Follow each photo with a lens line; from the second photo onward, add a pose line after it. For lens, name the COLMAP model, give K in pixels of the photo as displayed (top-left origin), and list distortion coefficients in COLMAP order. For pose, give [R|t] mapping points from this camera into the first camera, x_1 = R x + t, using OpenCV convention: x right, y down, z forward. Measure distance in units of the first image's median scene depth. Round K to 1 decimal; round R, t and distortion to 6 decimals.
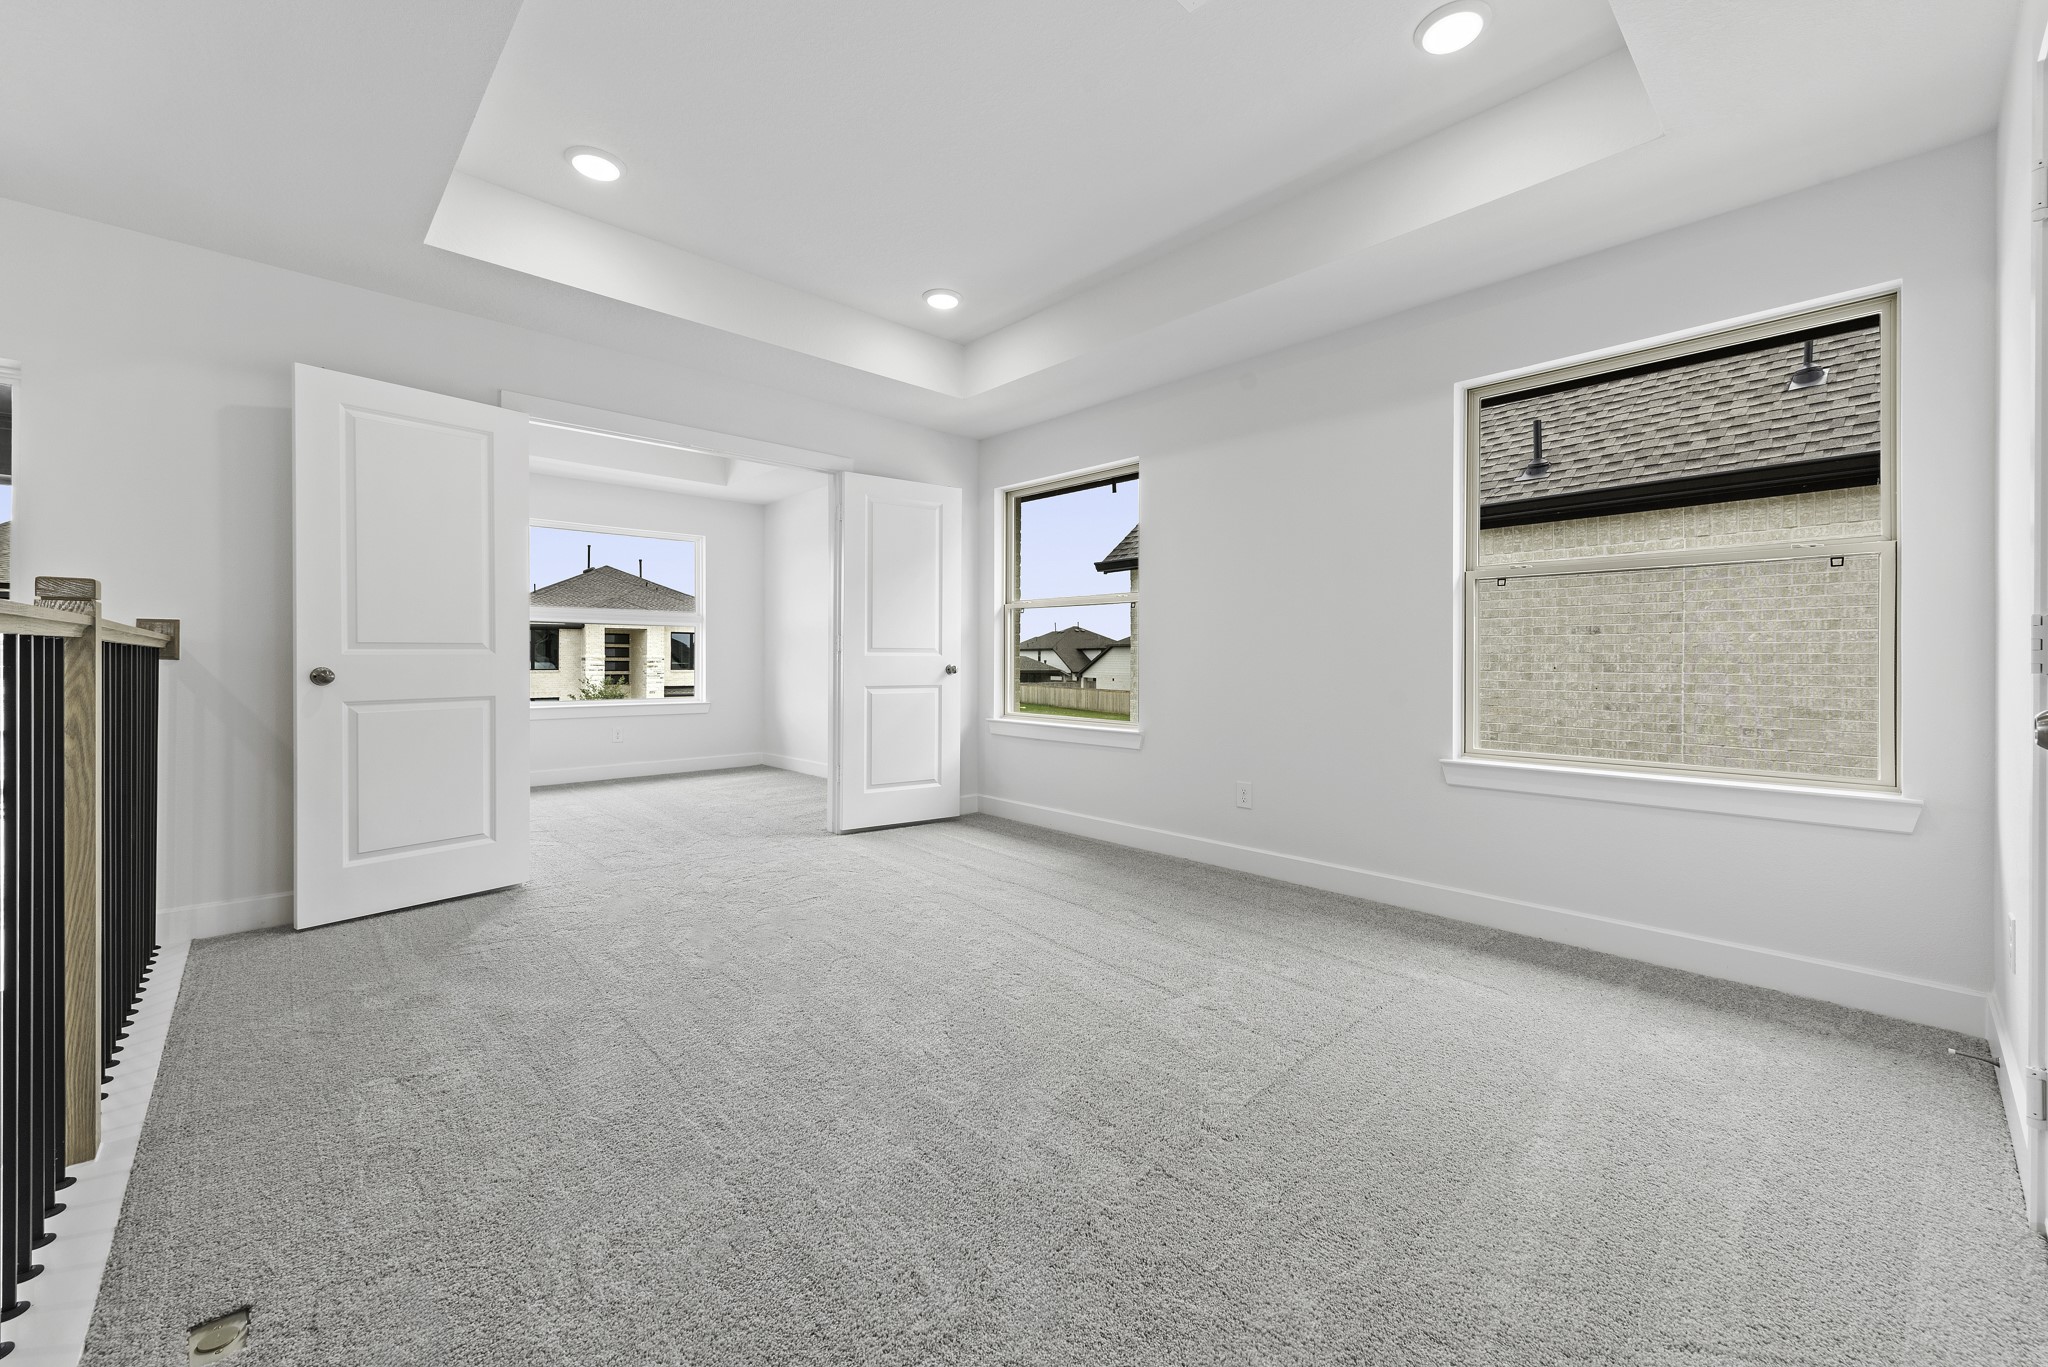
lens RADIAL K [[799.7, 0, 1029.9], [0, 799.7, 663.9], [0, 0, 1]] dist [0.011064, -0.002576]
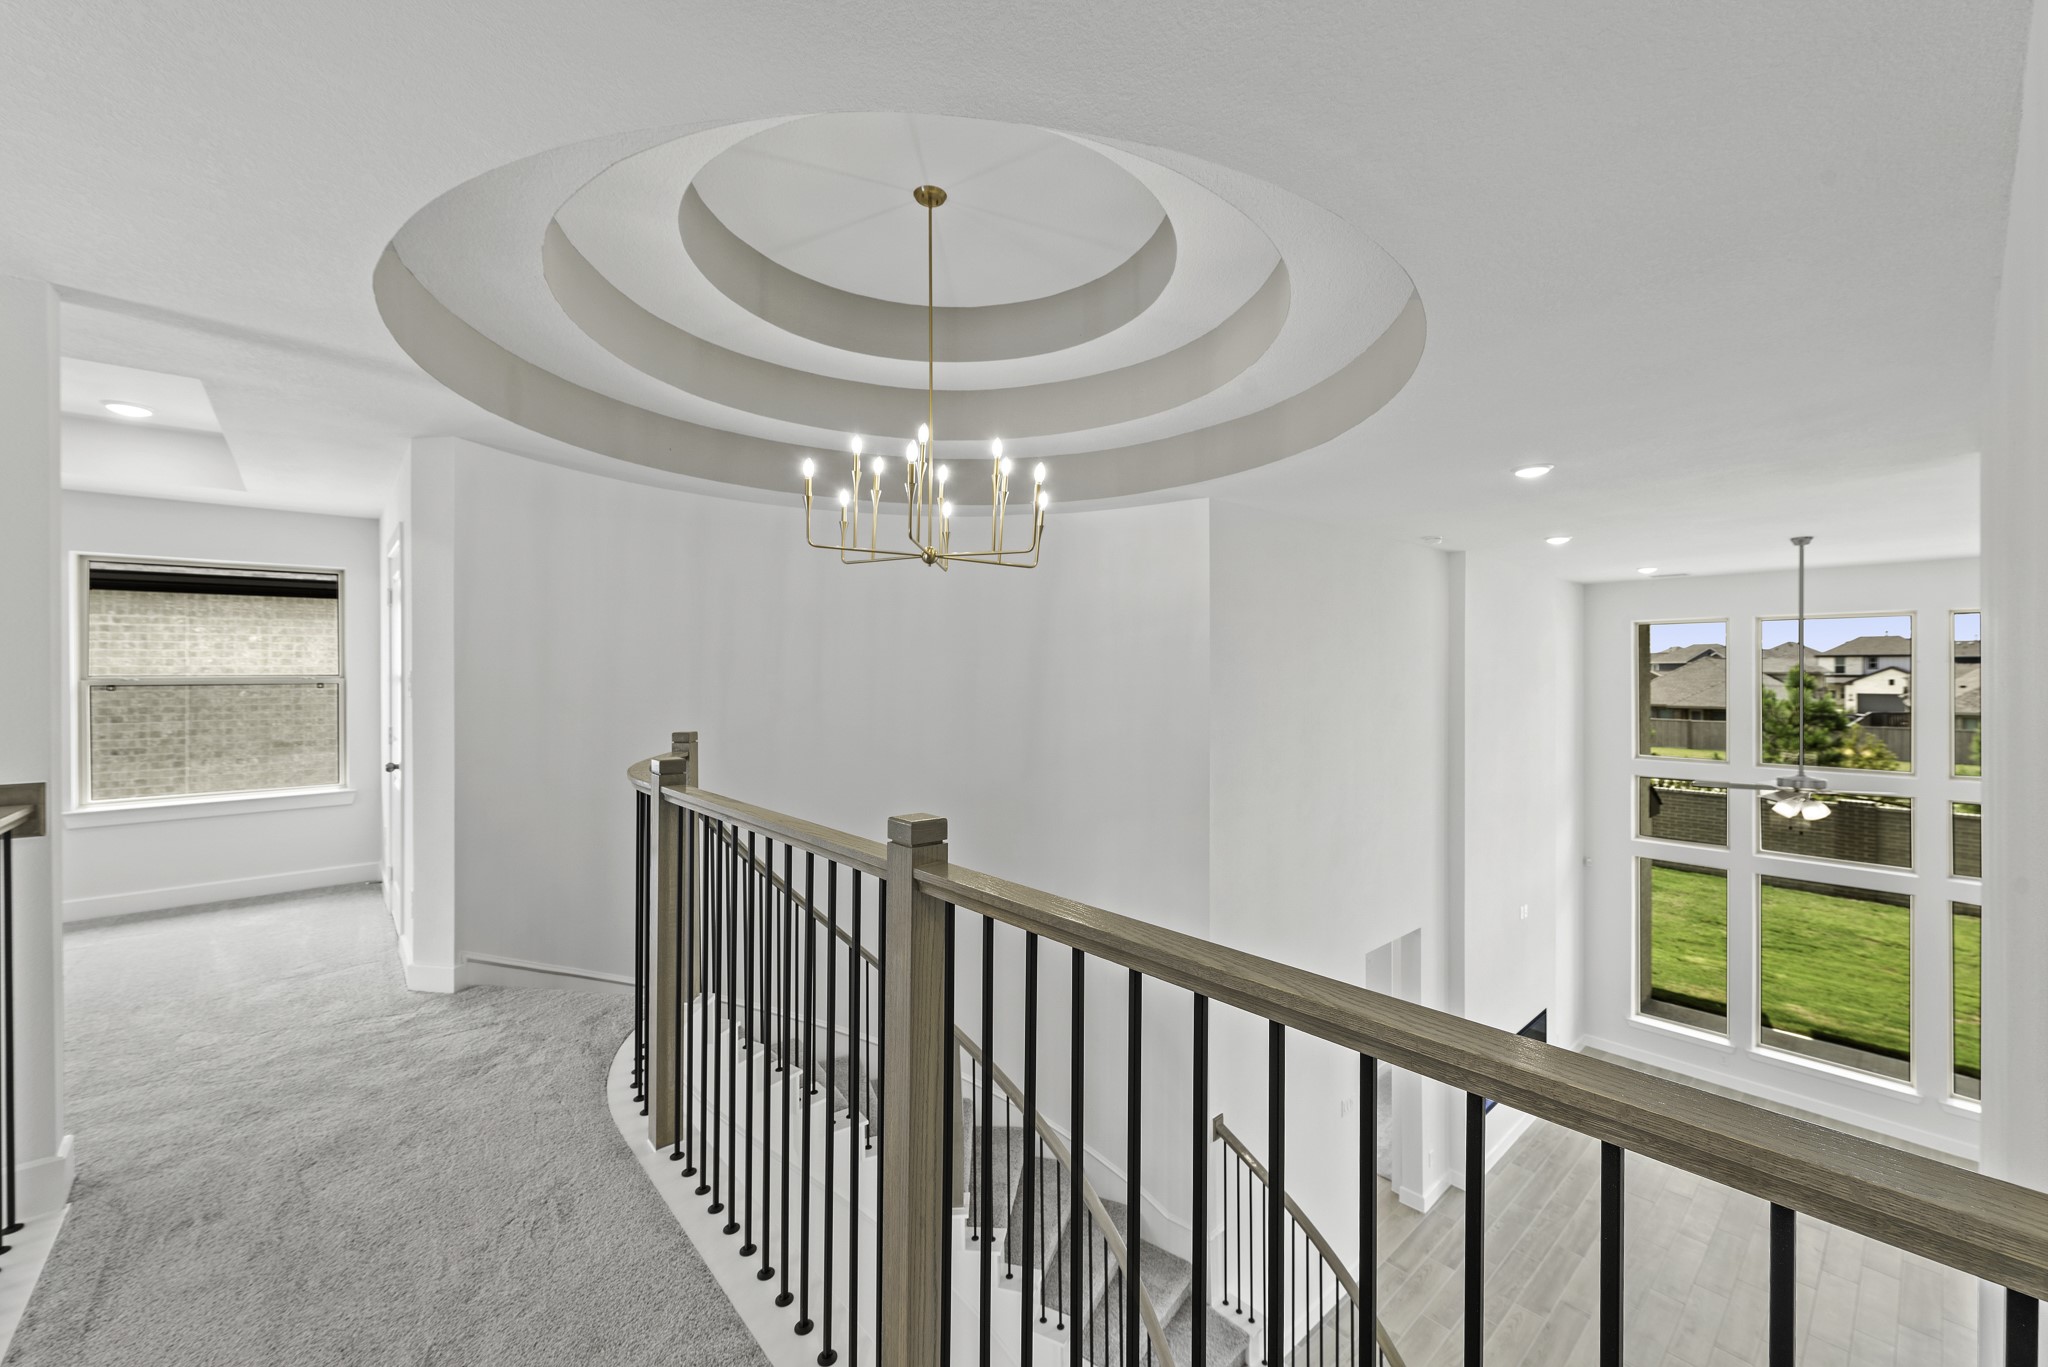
lens RADIAL K [[799.7, 0, 1030.0], [0, 799.7, 674.5], [0, 0, 1]] dist [0.011064, -0.002576]
pose [[0.025068, -0.004724, 0.999675, -0.462429], [0.006678, 0.999967, 0.004558, -0.061522], [-0.999663, 0.006562, 0.025098, -0.398006]]
